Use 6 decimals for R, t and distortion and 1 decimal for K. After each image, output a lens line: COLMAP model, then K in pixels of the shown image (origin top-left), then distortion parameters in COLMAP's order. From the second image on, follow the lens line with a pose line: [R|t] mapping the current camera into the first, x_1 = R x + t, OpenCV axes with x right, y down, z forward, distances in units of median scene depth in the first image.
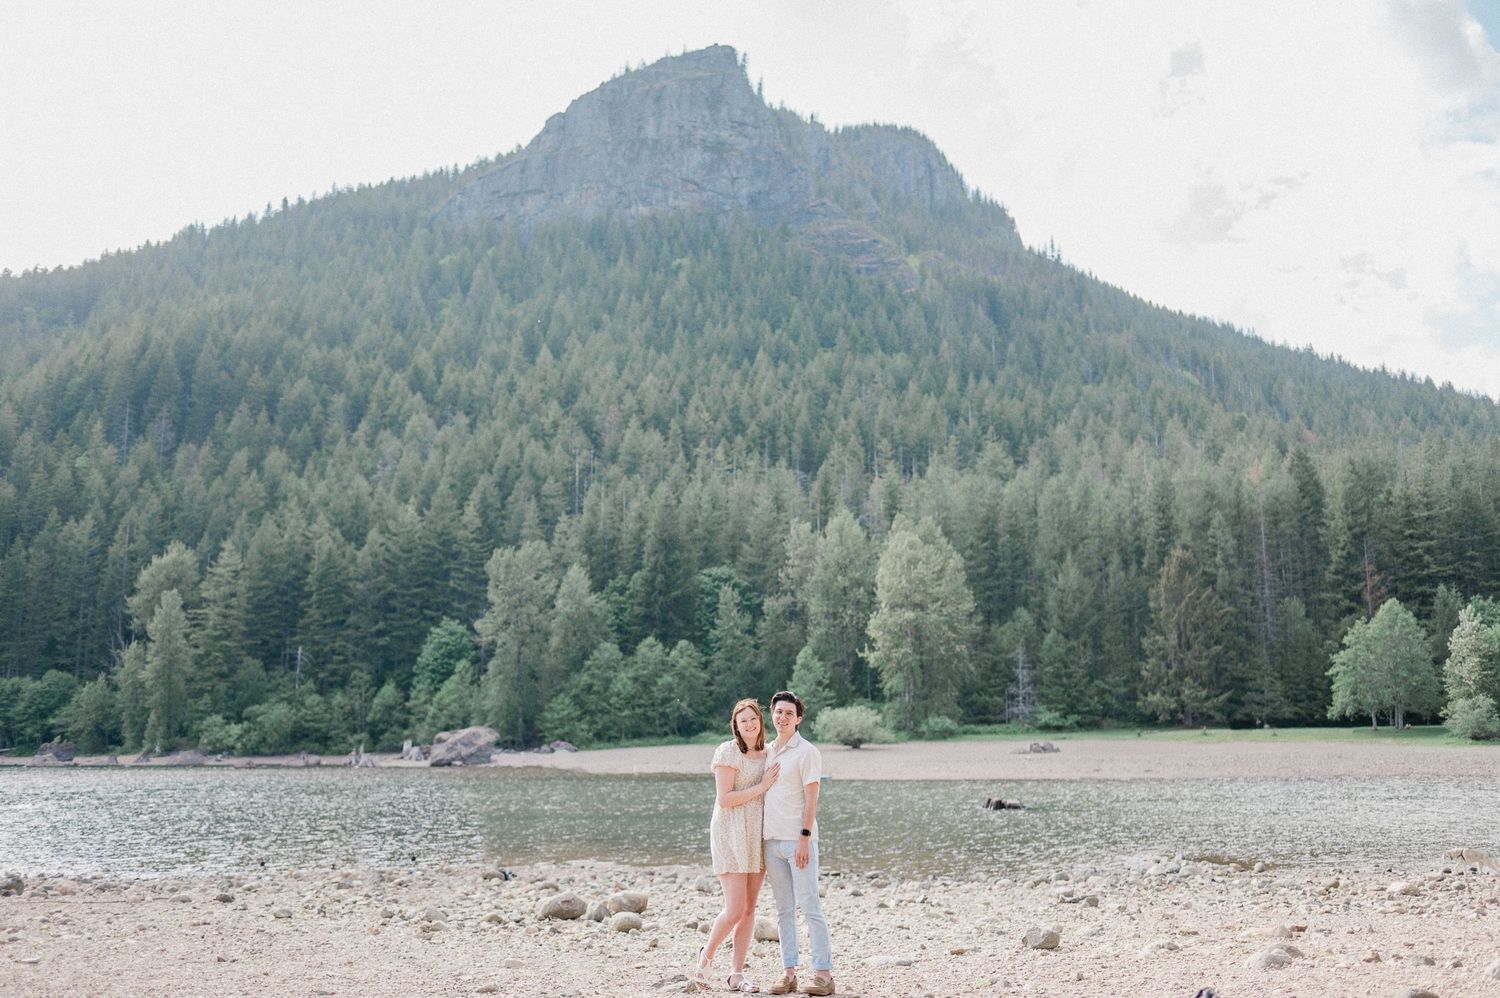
lens RADIAL K [[1546.1, 0, 793.4], [0, 1546.1, 483.3], [0, 0, 1]] dist [0.004644, 0.000000]
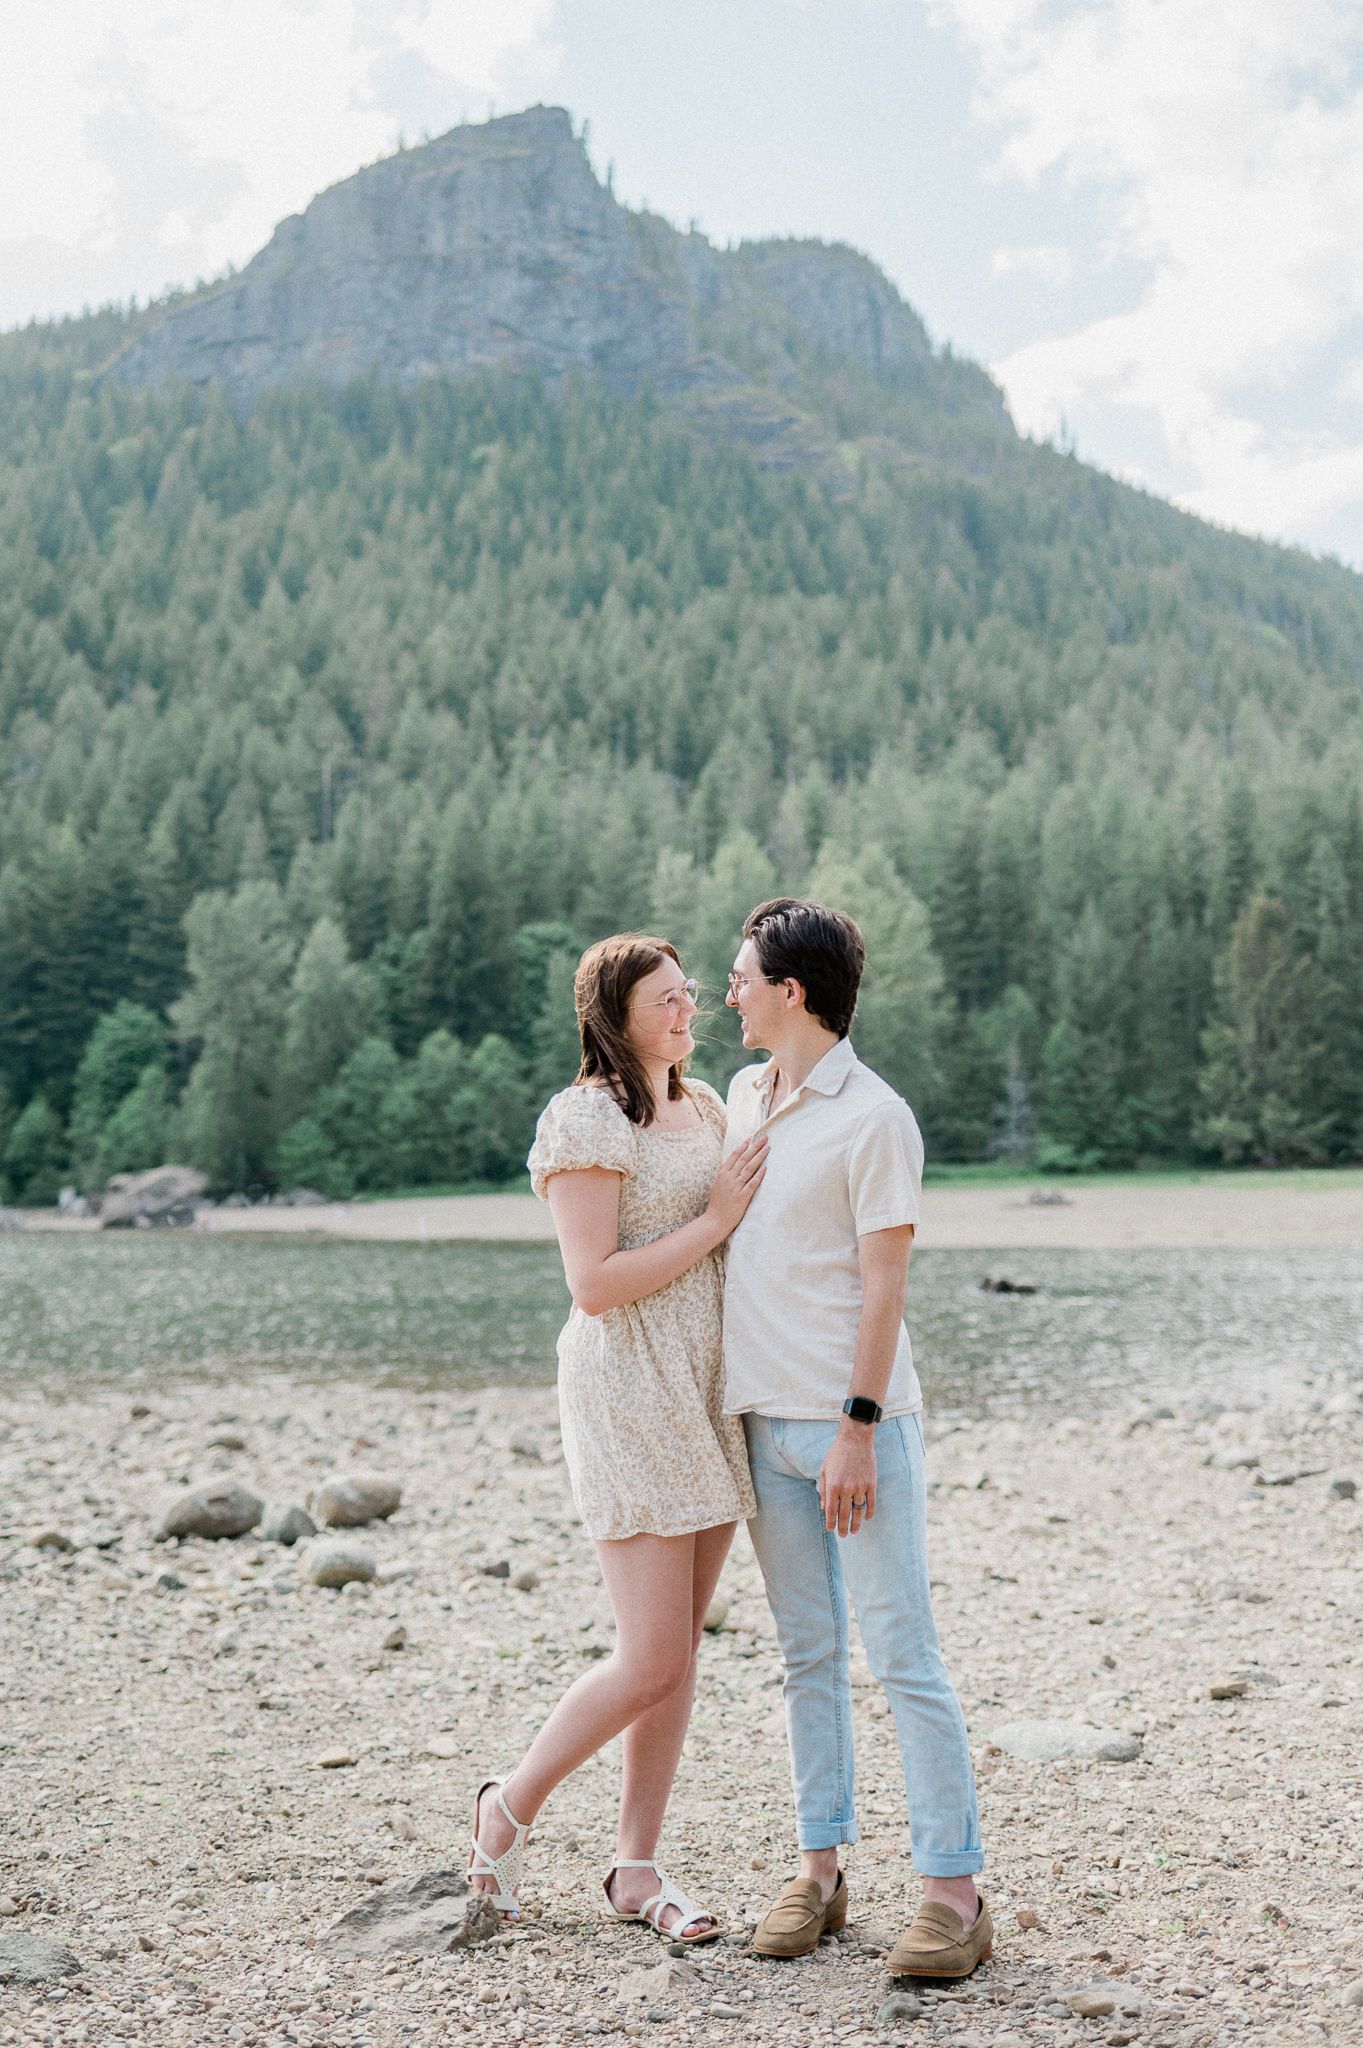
lens RADIAL K [[2110.9, 0, 678.9], [0, 2110.9, 1025.5], [0, 0, 1]] dist [0.004644, 0.000000]
pose [[0.999881, 0.001608, 0.015322, -0.006487], [-0.002861, 0.996621, 0.082089, 0.023757], [-0.015139, -0.082123, 0.996507, 0.114726]]
